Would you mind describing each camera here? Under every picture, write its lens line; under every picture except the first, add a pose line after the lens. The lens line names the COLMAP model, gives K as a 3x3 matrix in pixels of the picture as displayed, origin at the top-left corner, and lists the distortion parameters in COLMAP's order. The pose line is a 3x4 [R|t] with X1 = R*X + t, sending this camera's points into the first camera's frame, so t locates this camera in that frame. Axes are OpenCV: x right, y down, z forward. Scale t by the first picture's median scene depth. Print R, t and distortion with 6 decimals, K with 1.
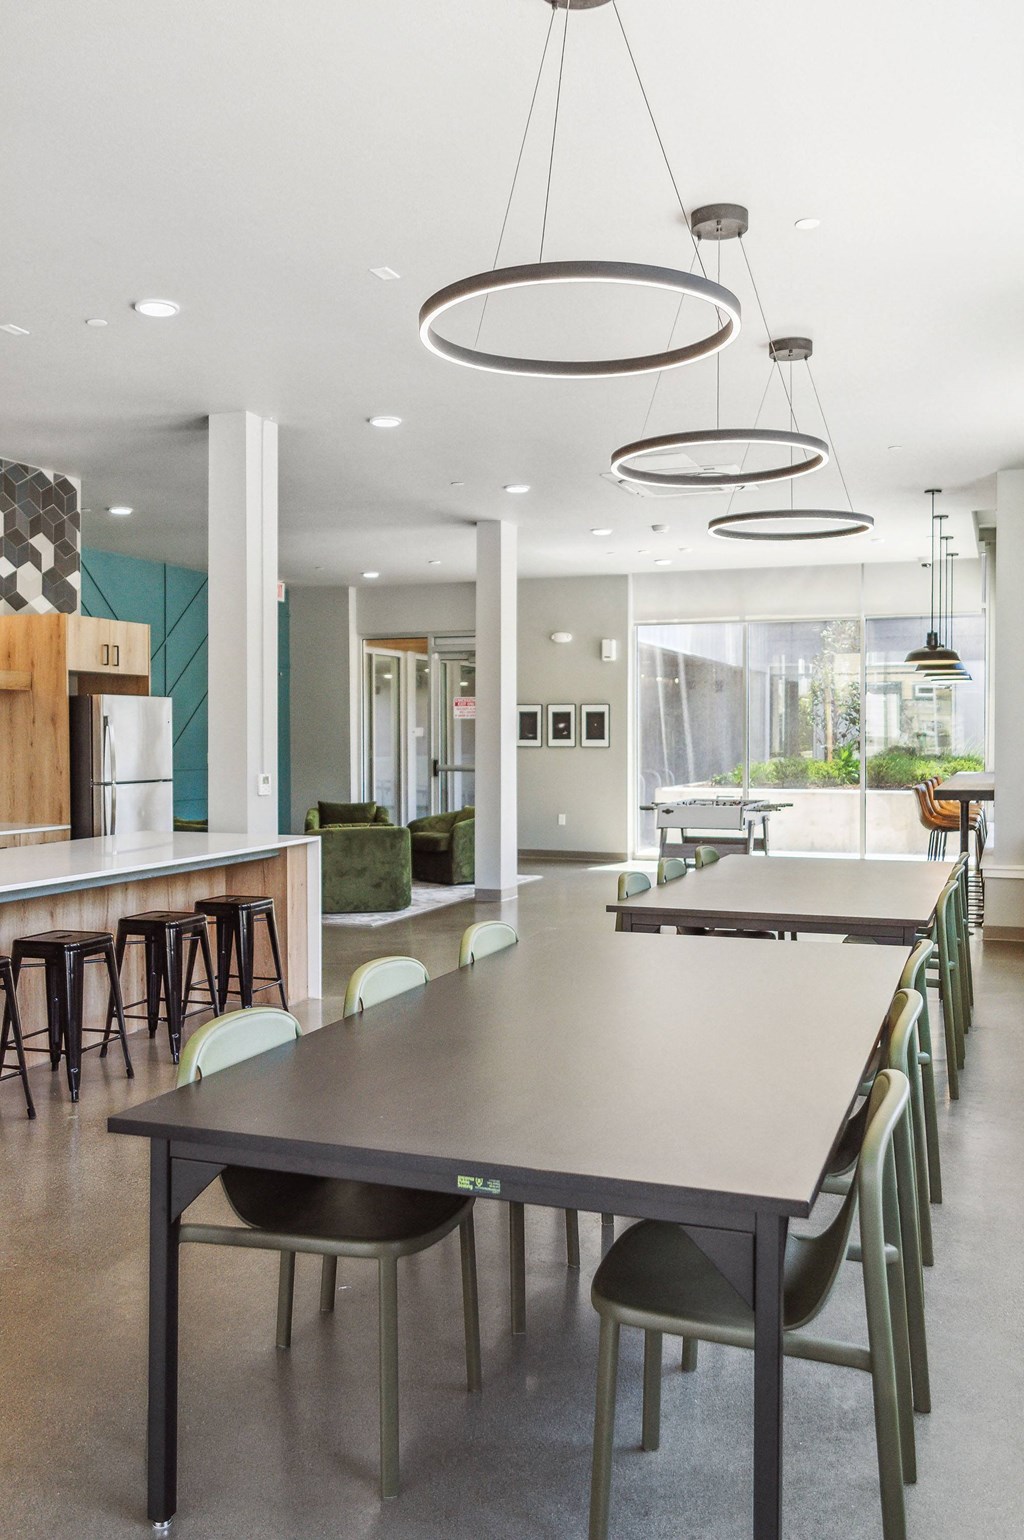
lens RADIAL K [[1285.5, 0, 511.4], [0, 1285.5, 766.2], [0, 0, 1]] dist [0.002257, -0.019849]
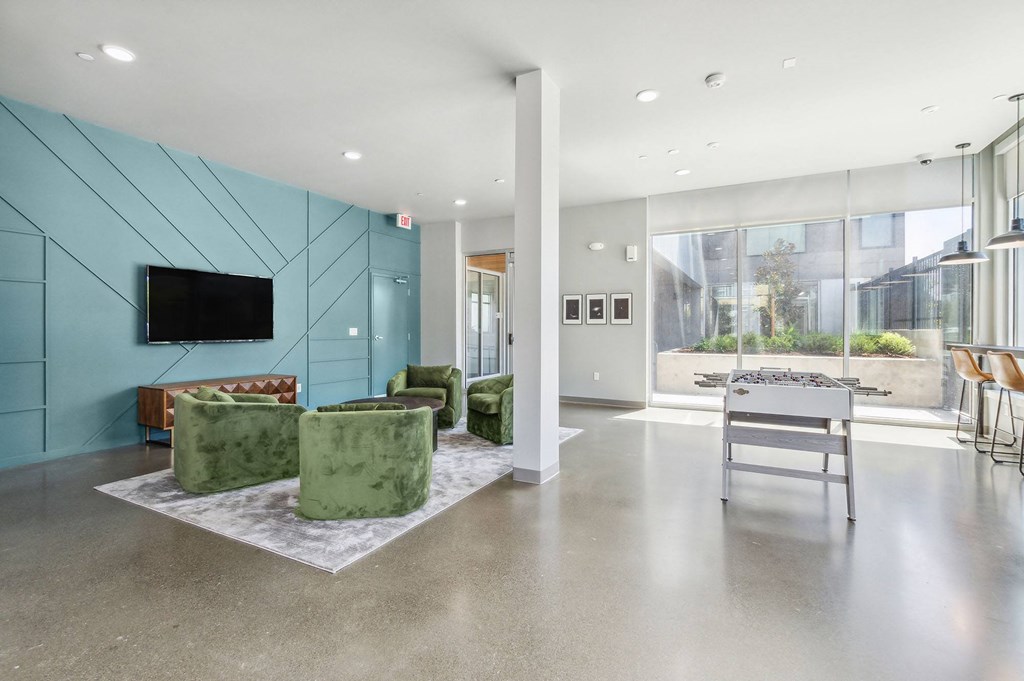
lens RADIAL K [[464.2, 0, 510.6], [0, 464.2, 334.7], [0, 0, 1]] dist [0.003191, -0.000461]
pose [[0.992509, 0.001677, -0.122164, 0.008412], [-0.002958, 0.999943, -0.010304, 0.001613], [0.122140, 0.010588, 0.992456, 0.494535]]
